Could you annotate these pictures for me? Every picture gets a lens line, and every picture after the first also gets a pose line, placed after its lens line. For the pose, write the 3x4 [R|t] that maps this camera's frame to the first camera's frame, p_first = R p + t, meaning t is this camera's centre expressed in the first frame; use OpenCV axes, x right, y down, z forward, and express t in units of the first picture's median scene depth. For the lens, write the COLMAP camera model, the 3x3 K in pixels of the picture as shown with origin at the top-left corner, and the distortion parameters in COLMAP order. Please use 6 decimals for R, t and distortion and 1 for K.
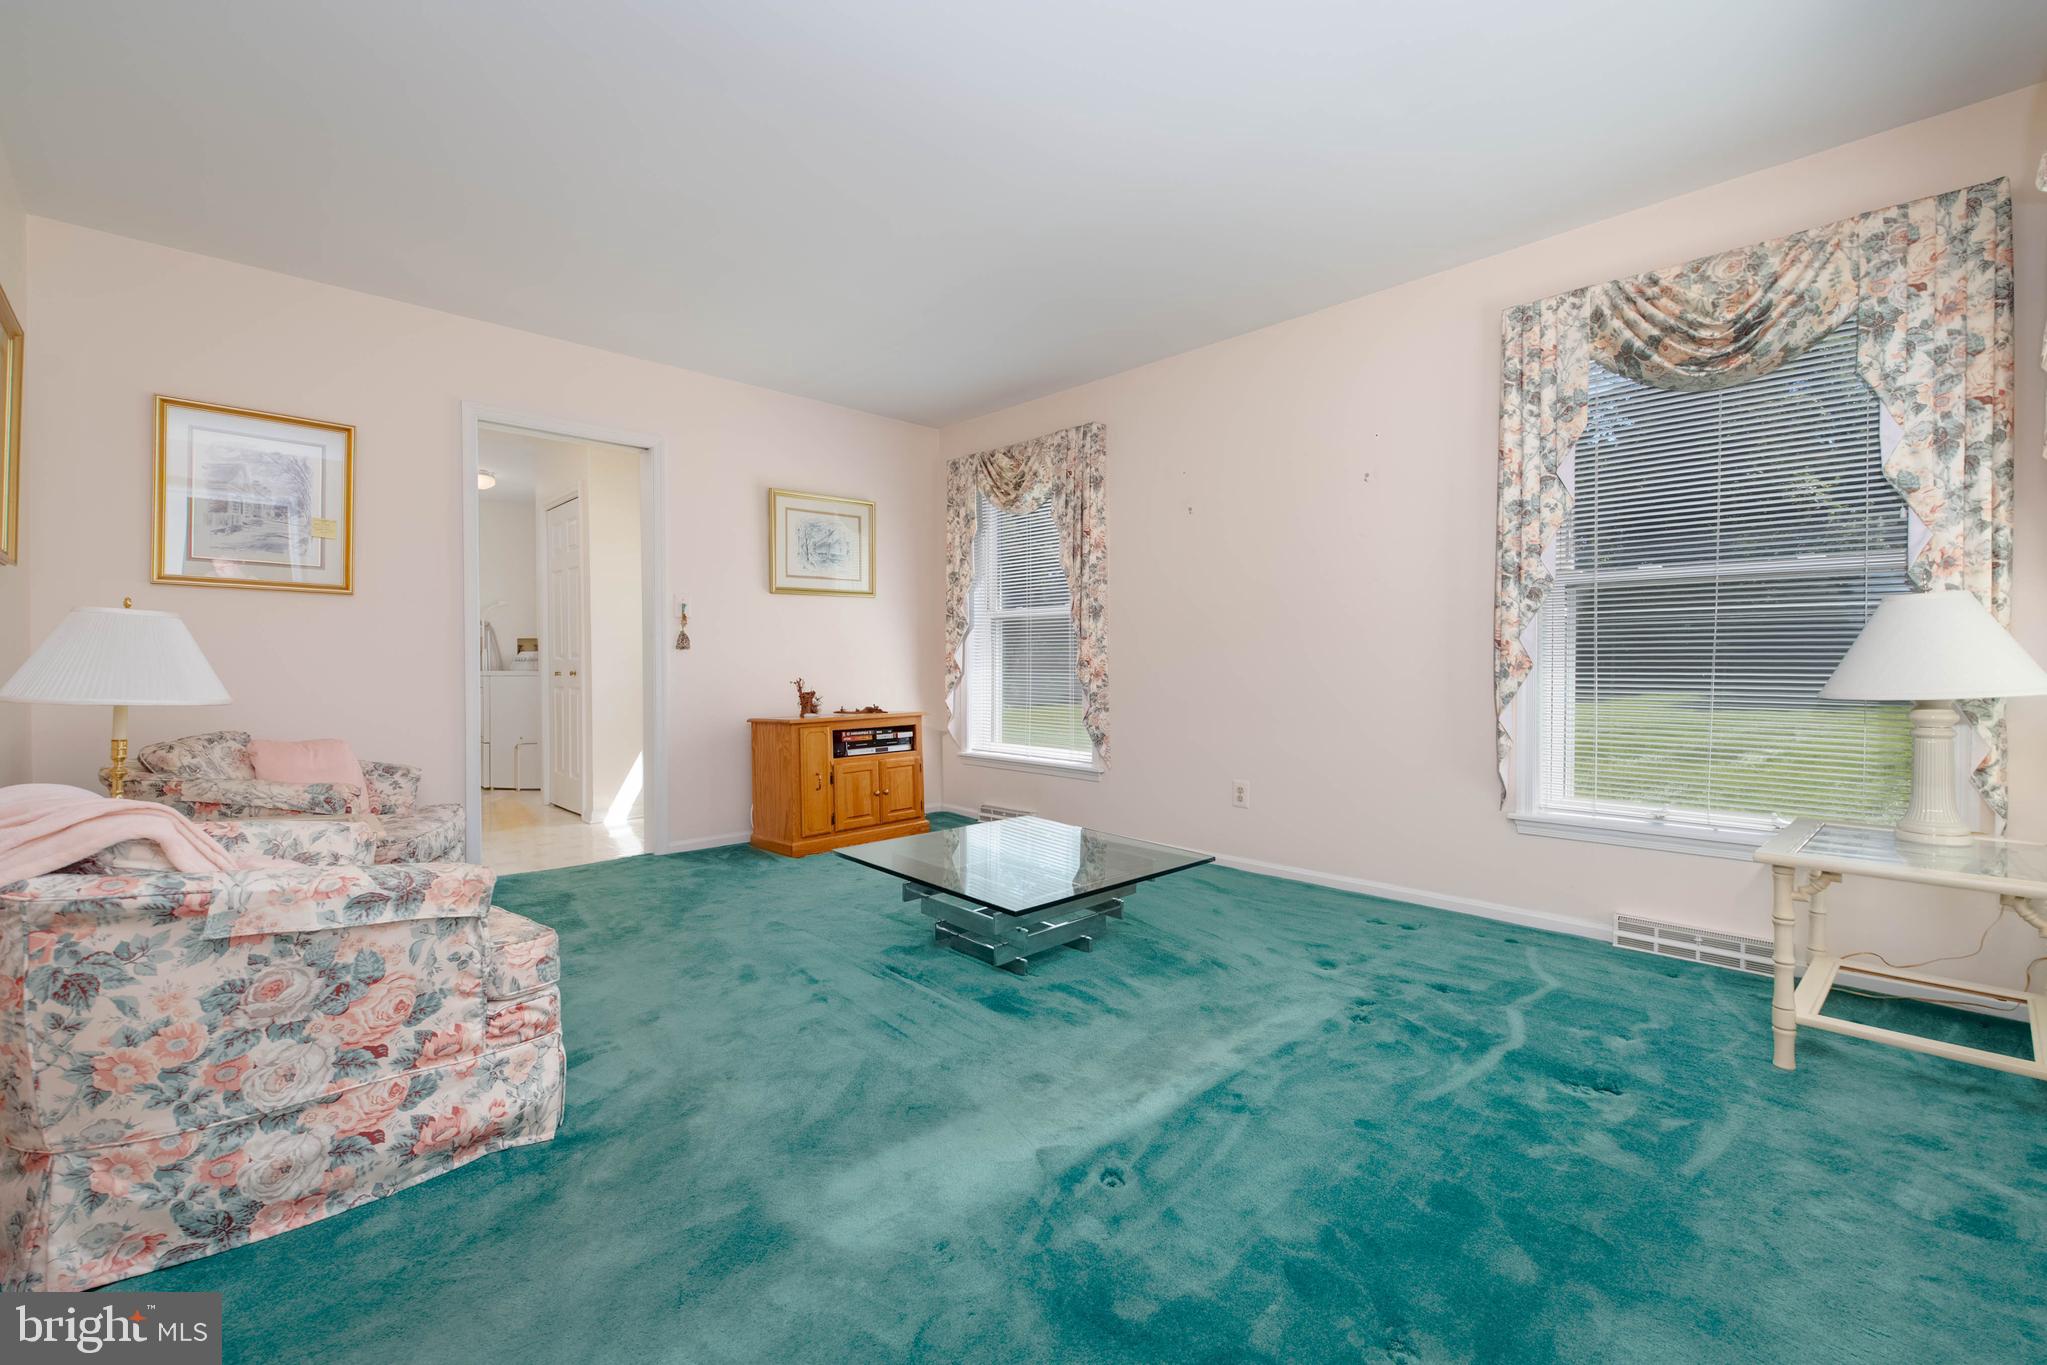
lens RADIAL K [[893.0, 0, 1040.2], [0, 893.0, 671.2], [0, 0, 1]] dist [-0.004491, -0.000819]
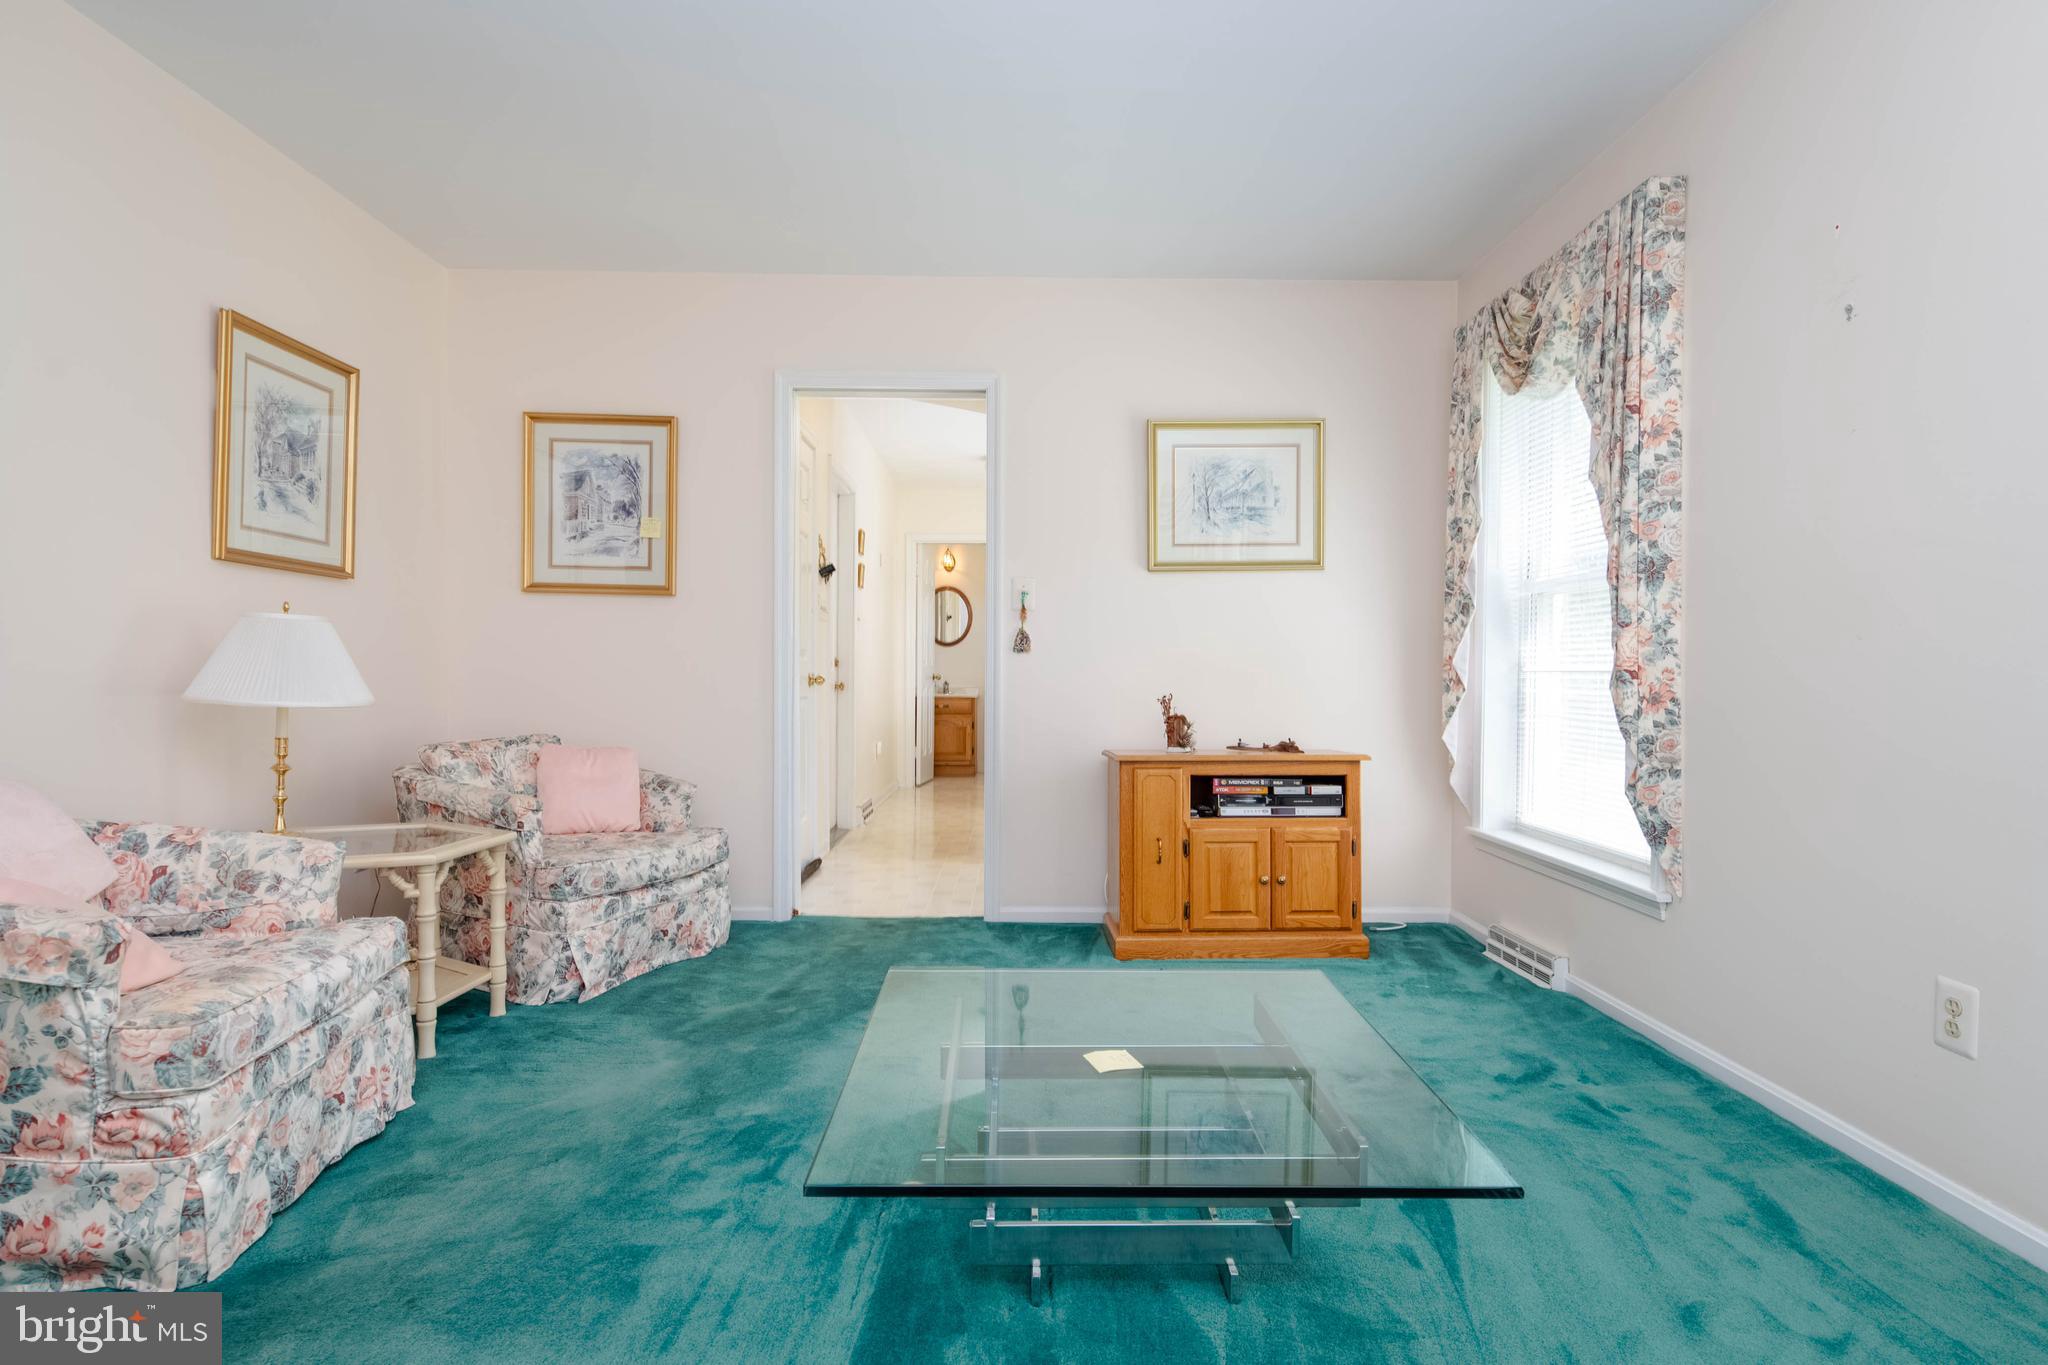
lens RADIAL K [[1091.3, 0, 1012.3], [0, 1091.3, 690.0], [0, 0, 1]] dist [-0.002107, -0.003889]
pose [[0.708486, 0.017902, -0.705498, 0.234640], [-0.013931, 0.999838, 0.011381, -0.003078], [0.705587, 0.001765, 0.708621, 0.337085]]
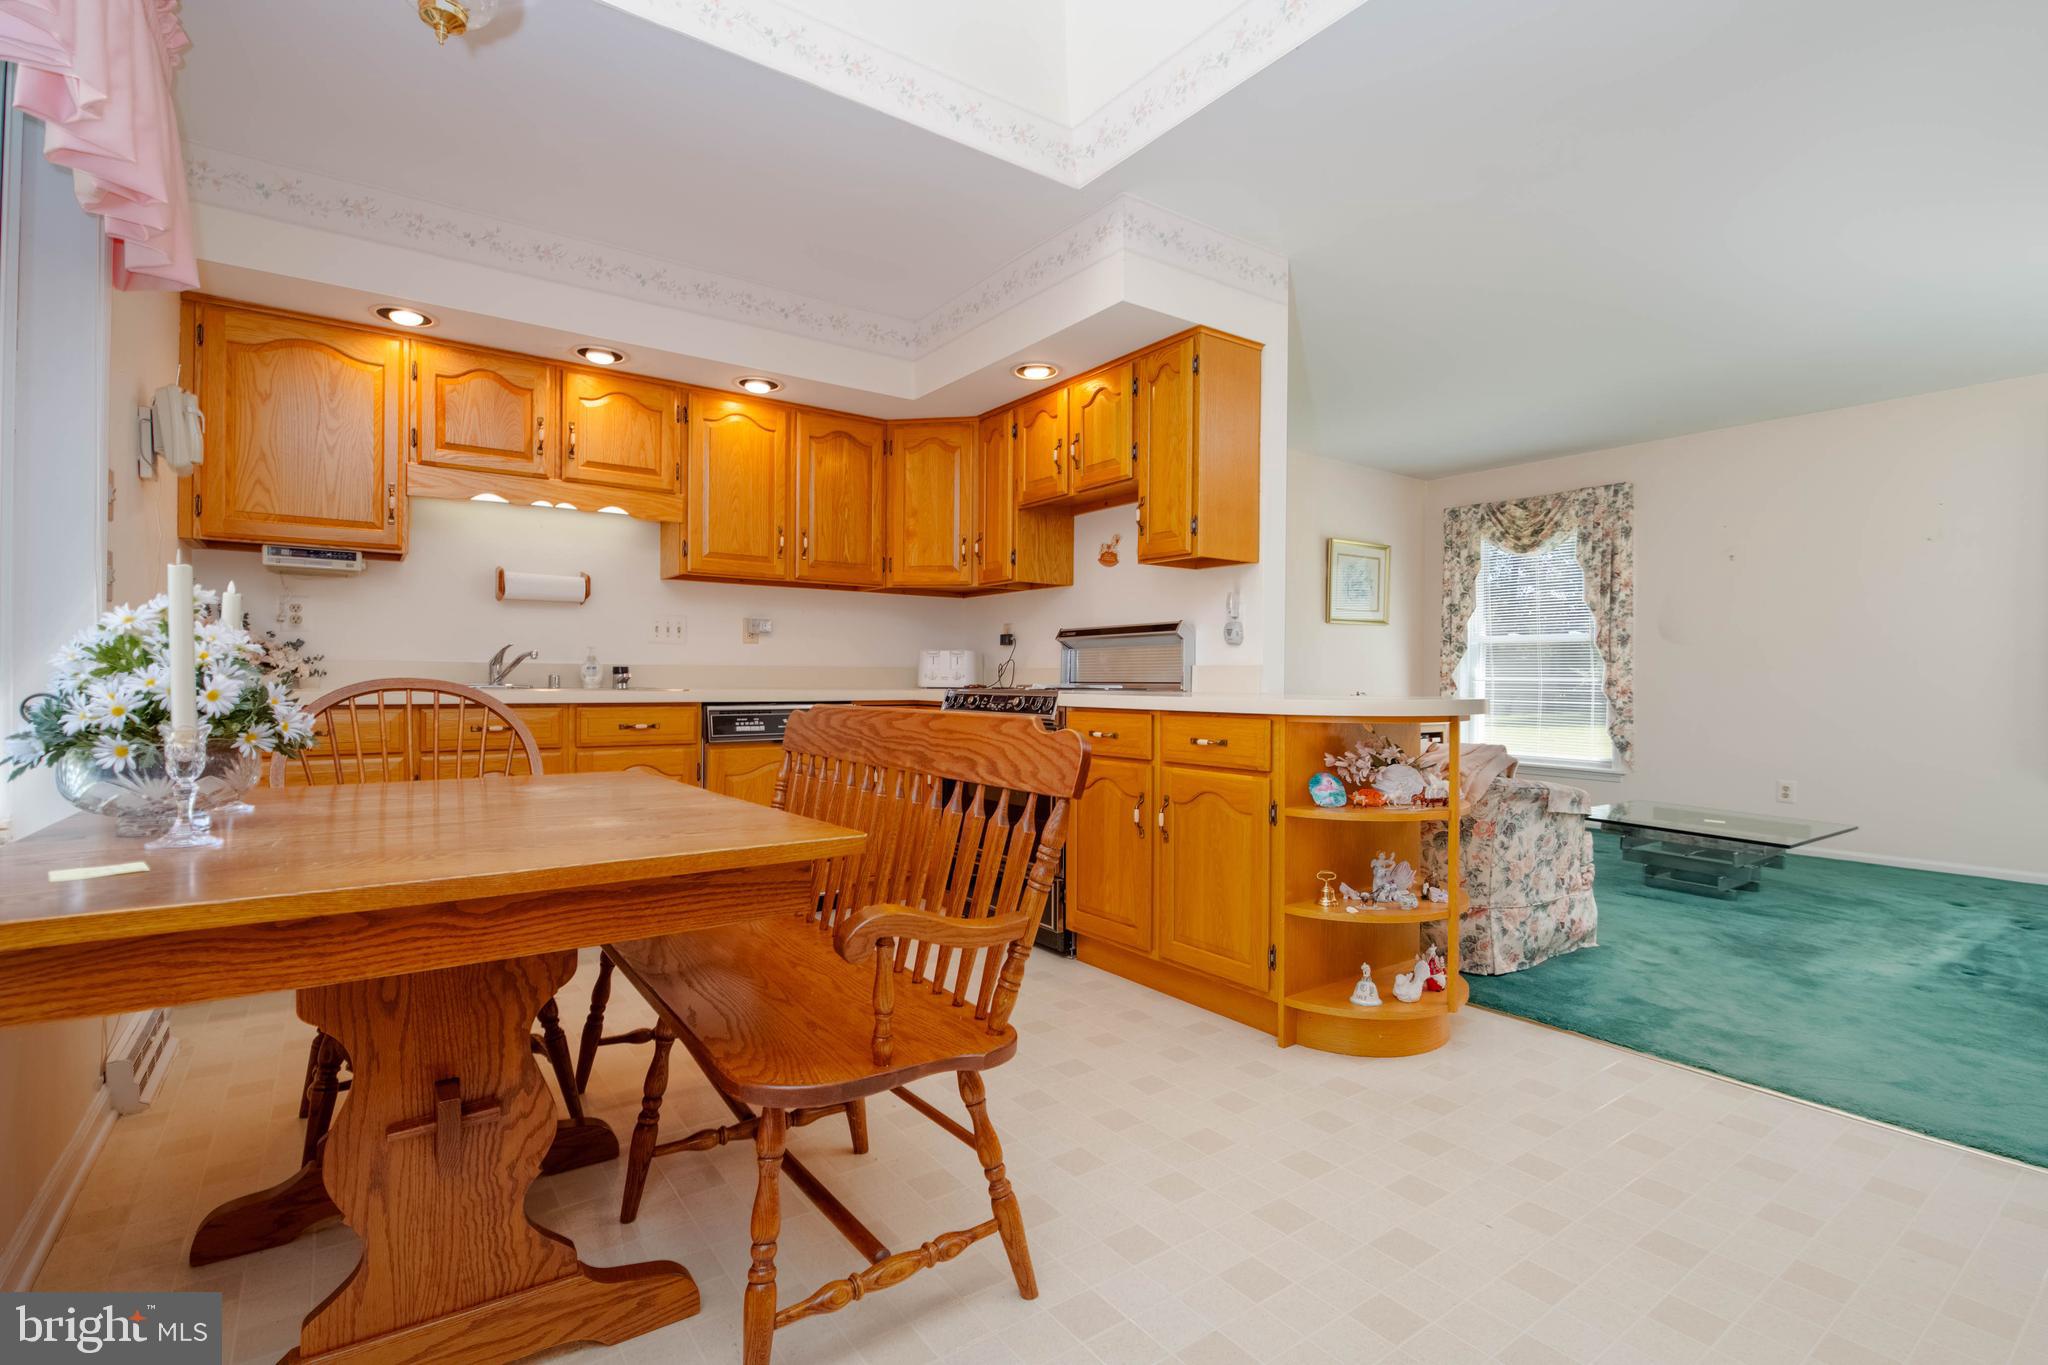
lens RADIAL K [[1001.5, 0, 1001.8], [0, 1001.5, 689.8], [0, 0, 1]] dist [-0.003978, -0.001196]
pose [[0.988304, 0.012610, -0.151974, -0.558890], [-0.012590, 0.999920, 0.001094, 0.009317], [0.151975, 0.000832, 0.988384, -0.454123]]
